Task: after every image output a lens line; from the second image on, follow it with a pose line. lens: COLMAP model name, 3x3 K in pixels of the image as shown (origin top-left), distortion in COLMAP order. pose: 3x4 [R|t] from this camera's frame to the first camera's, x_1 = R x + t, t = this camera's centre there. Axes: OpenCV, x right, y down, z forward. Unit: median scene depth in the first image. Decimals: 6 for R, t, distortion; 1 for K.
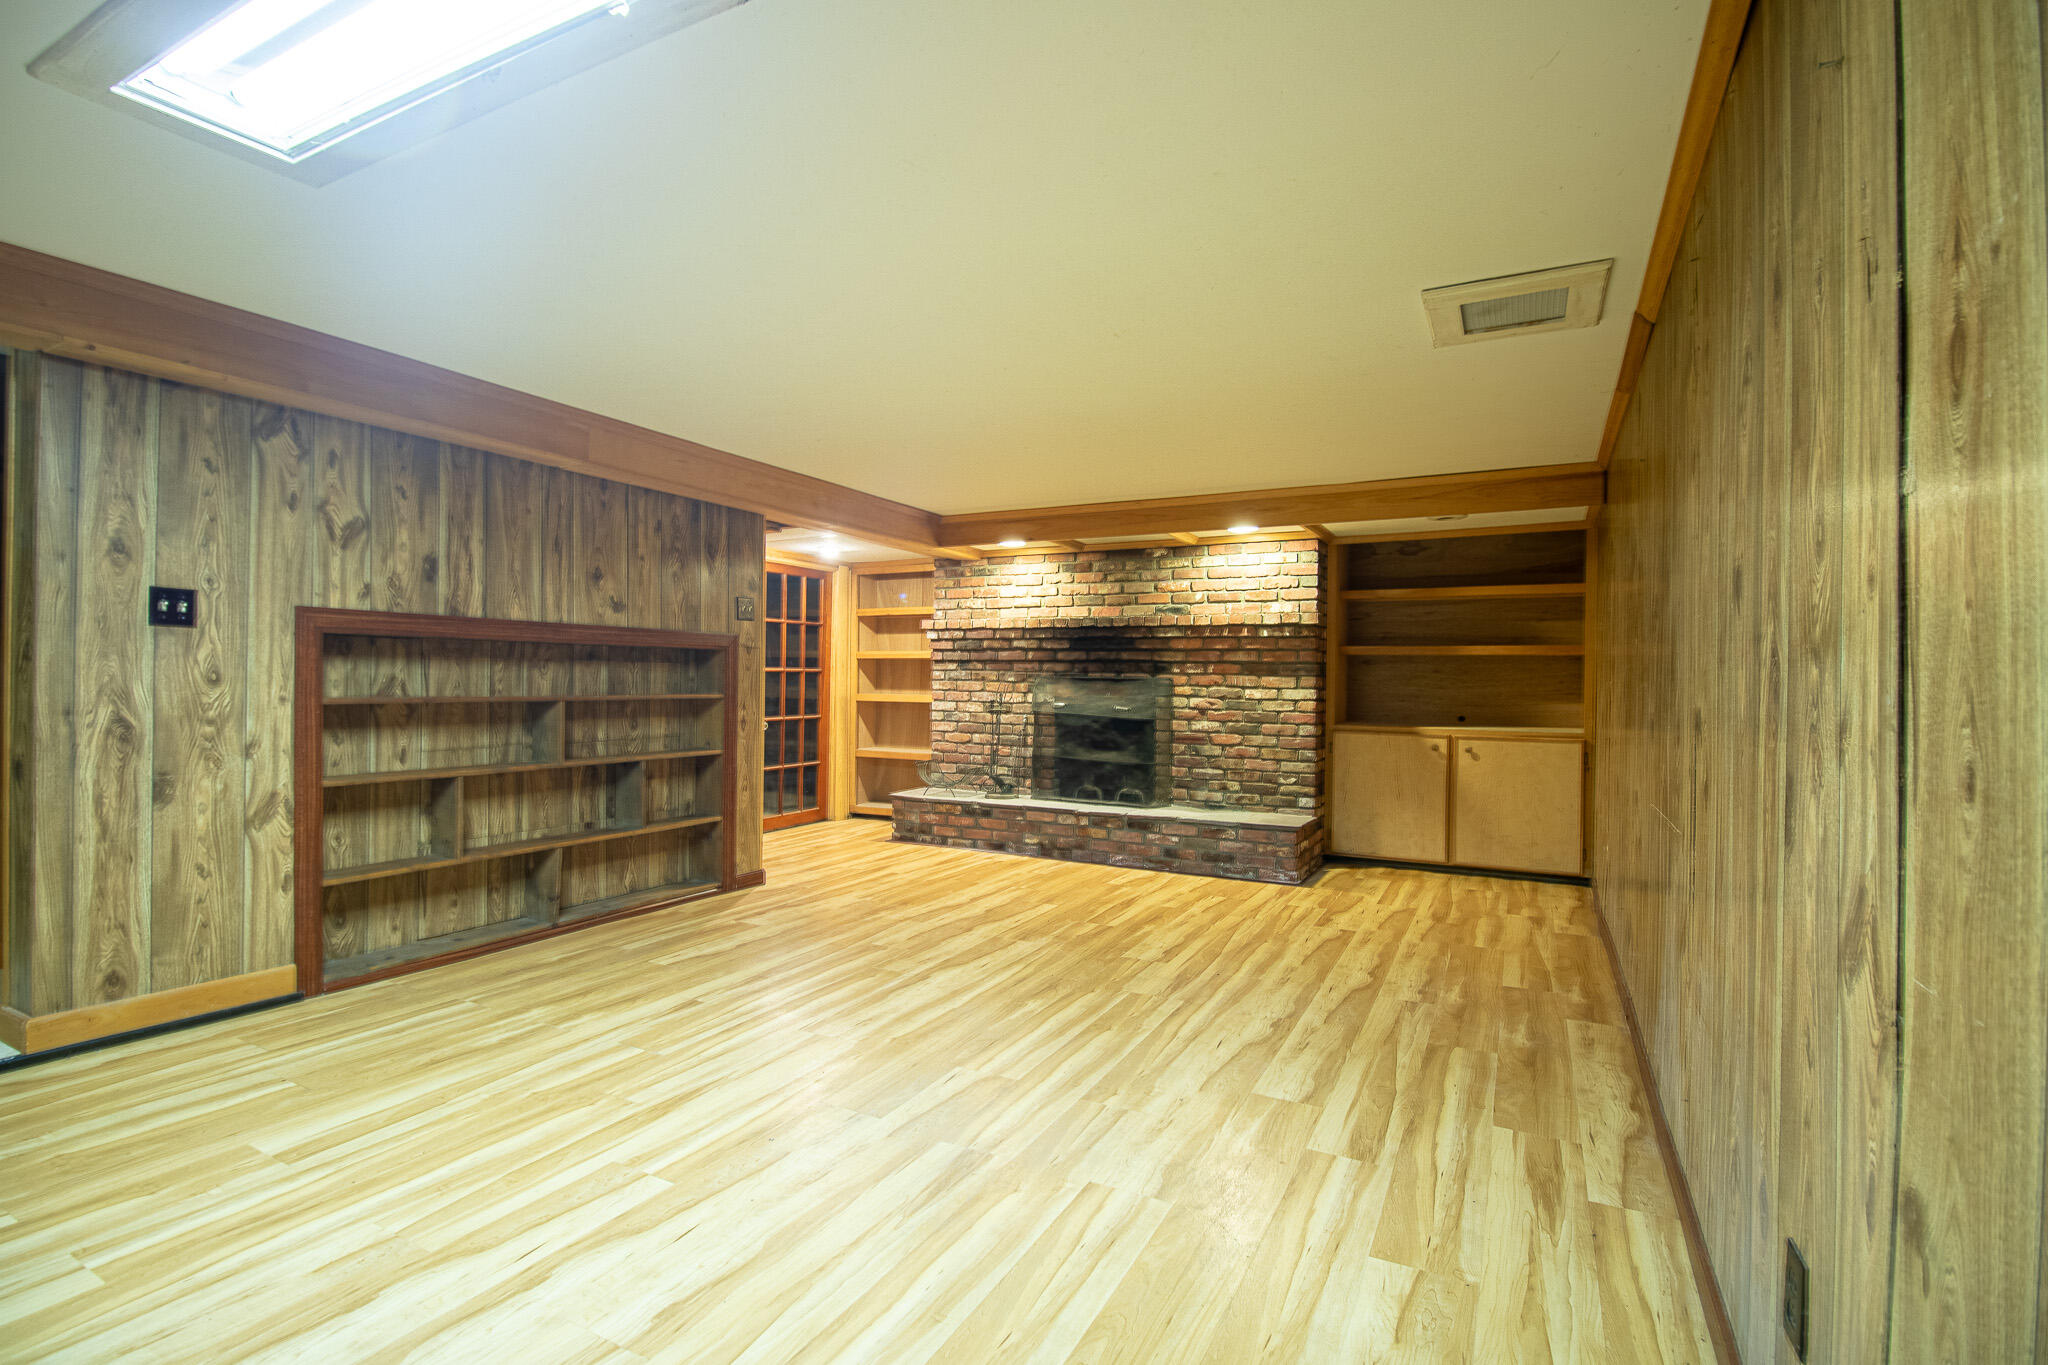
lens RADIAL K [[948.9, 0, 1032.3], [0, 948.9, 685.0], [0, 0, 1]] dist [0.000190, -0.013193]
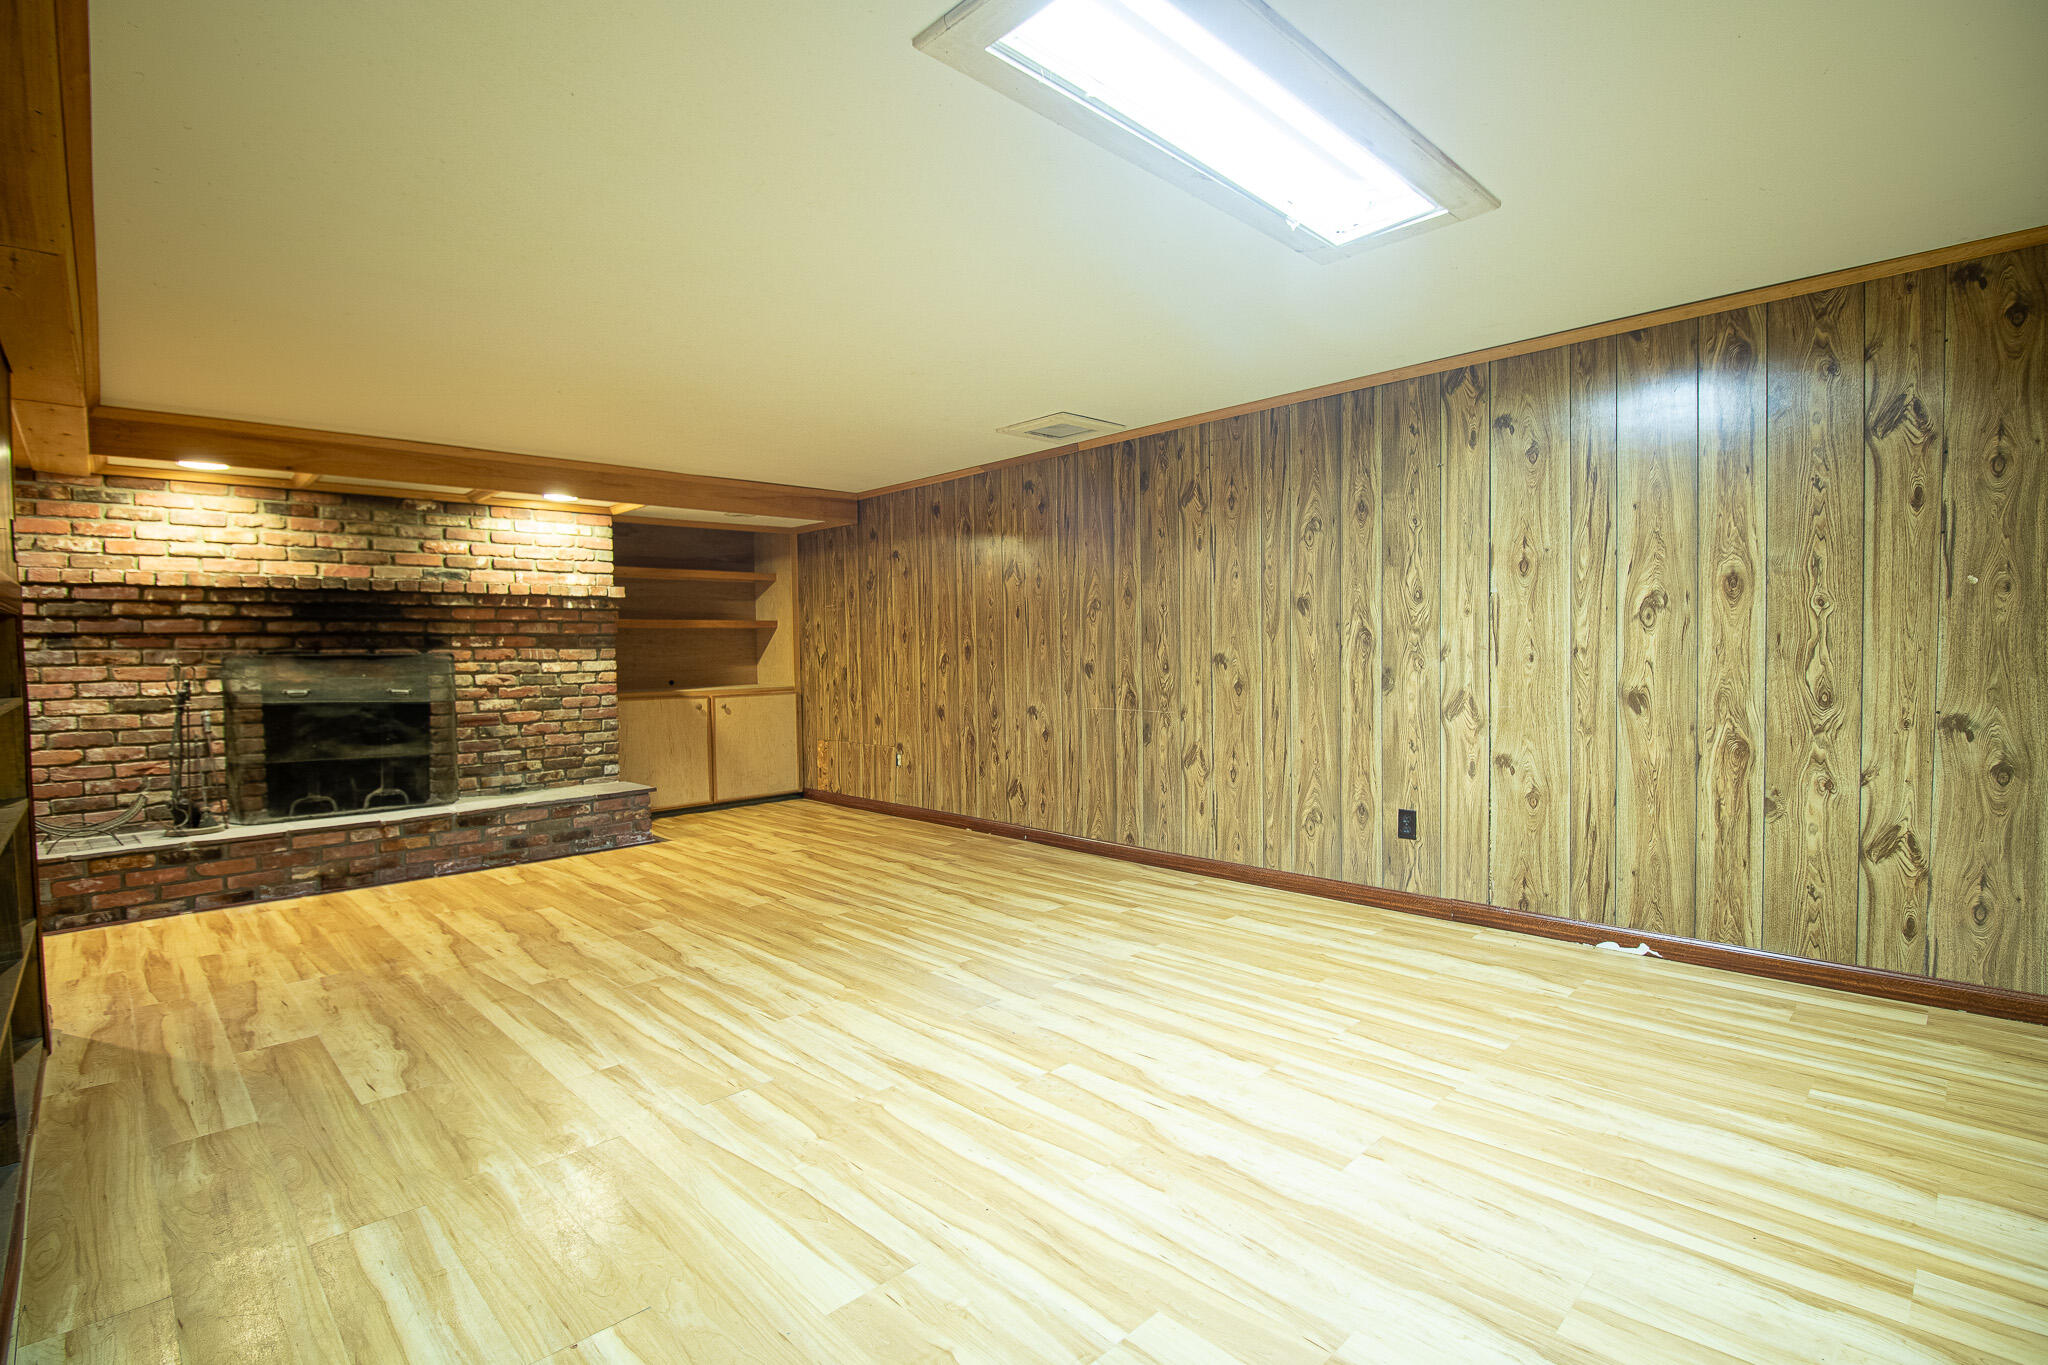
lens RADIAL K [[948.9, 0, 1032.3], [0, 948.9, 685.0], [0, 0, 1]] dist [0.000190, -0.013193]
pose [[0.314416, -0.053644, 0.947768, -0.515682], [0.024656, 0.998527, 0.048338, -0.007001], [-0.948965, 0.008170, 0.315275, 0.221416]]
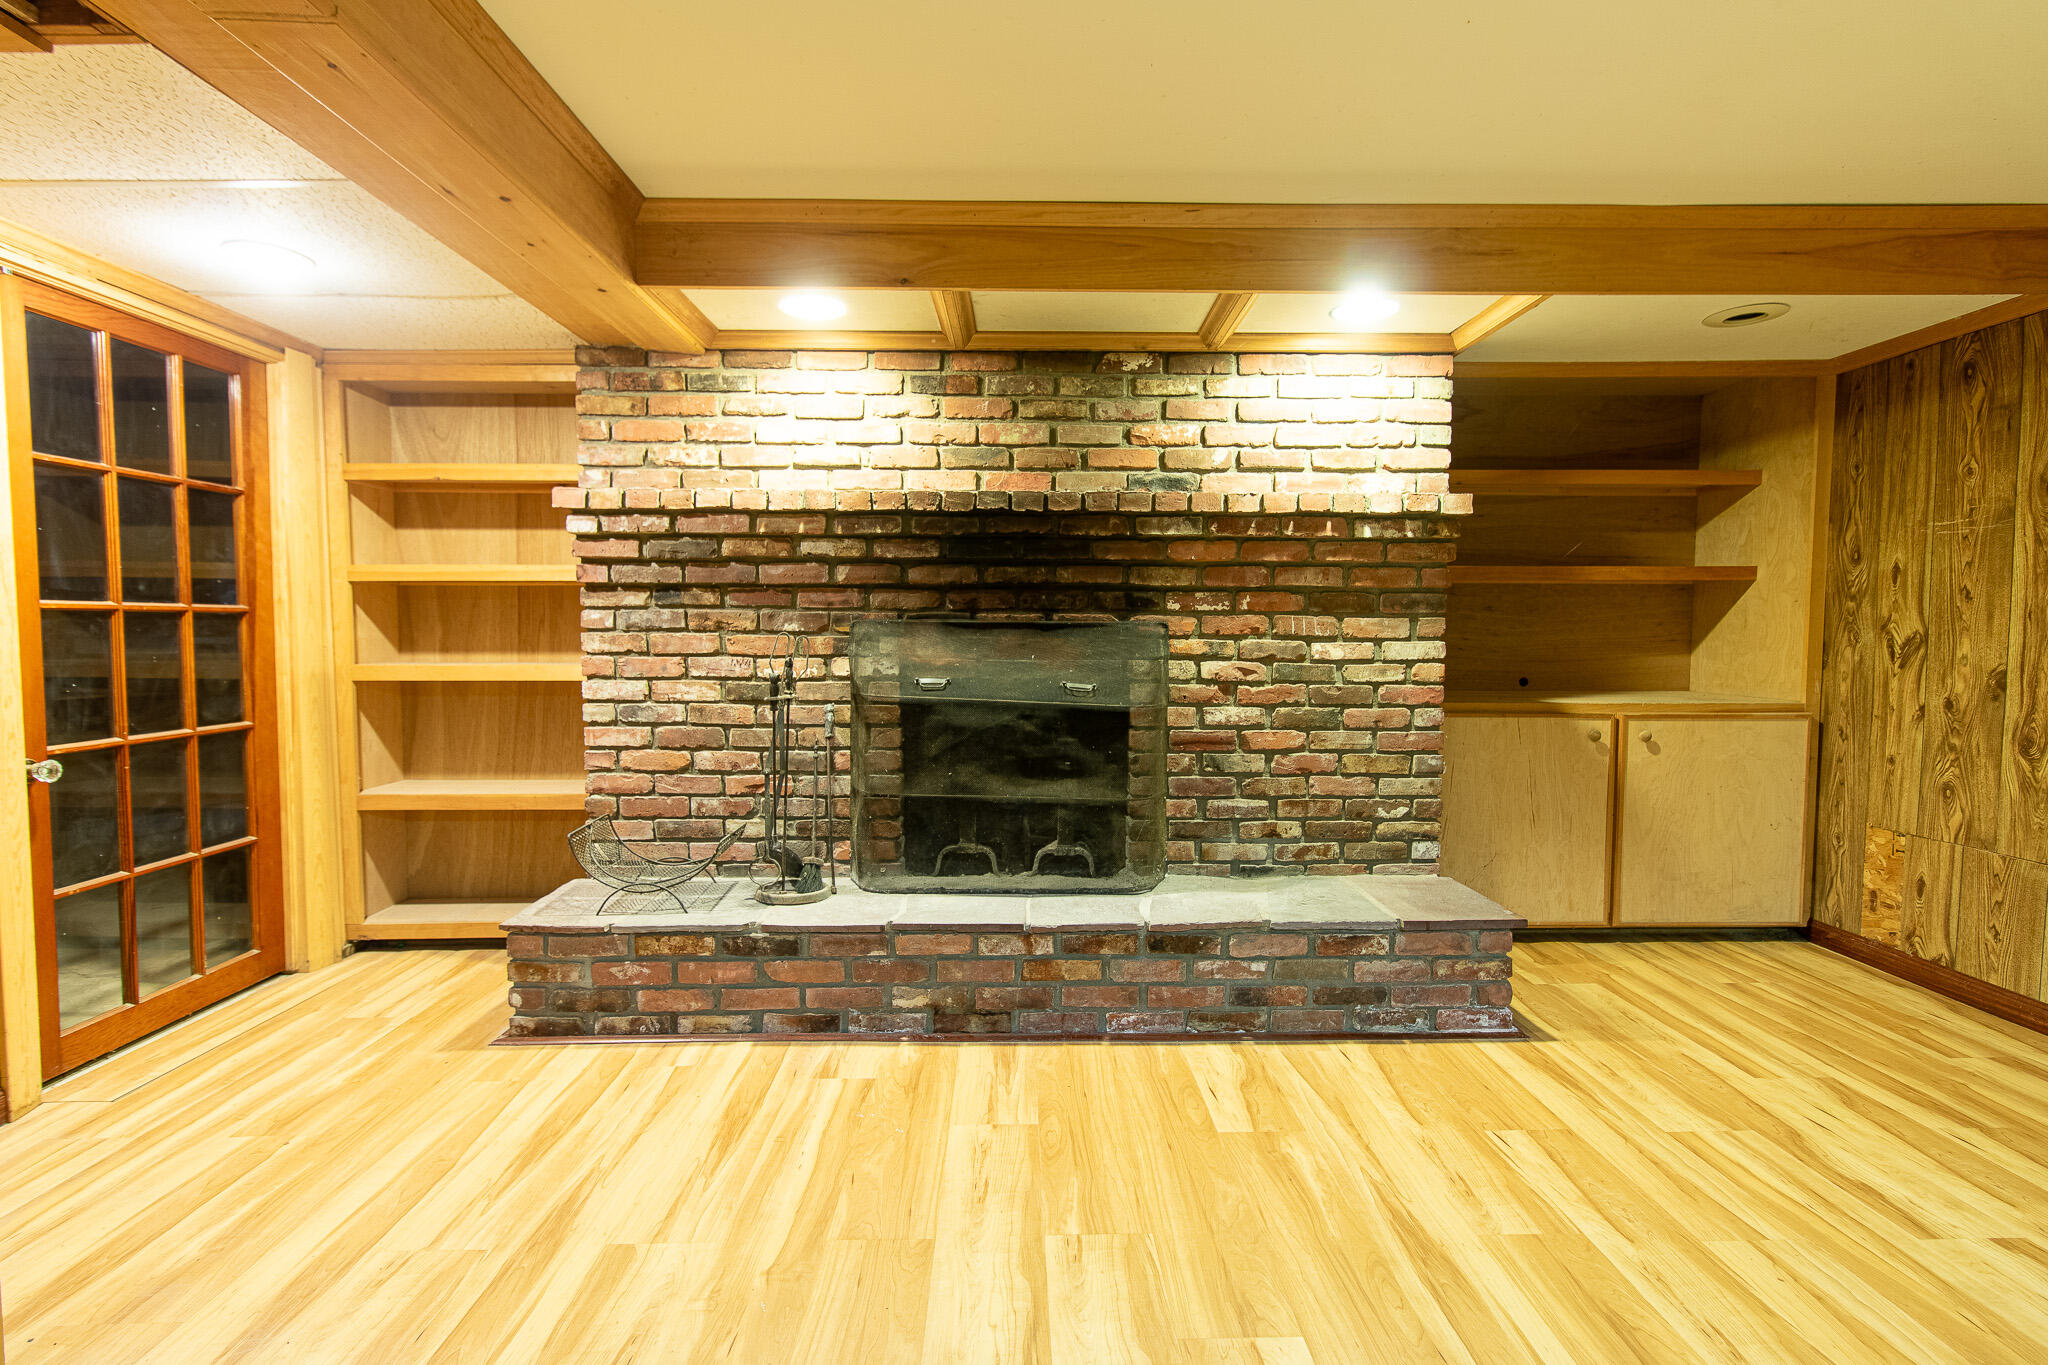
lens RADIAL K [[957.5, 0, 1043.5], [0, 957.5, 687.5], [0, 0, 1]] dist [-0.000230, 0.000432]
pose [[0.877439, -0.038123, 0.478170, -0.150008], [0.011398, 0.998212, 0.058669, -0.003063], [-0.479552, -0.046028, 0.876305, 0.595958]]
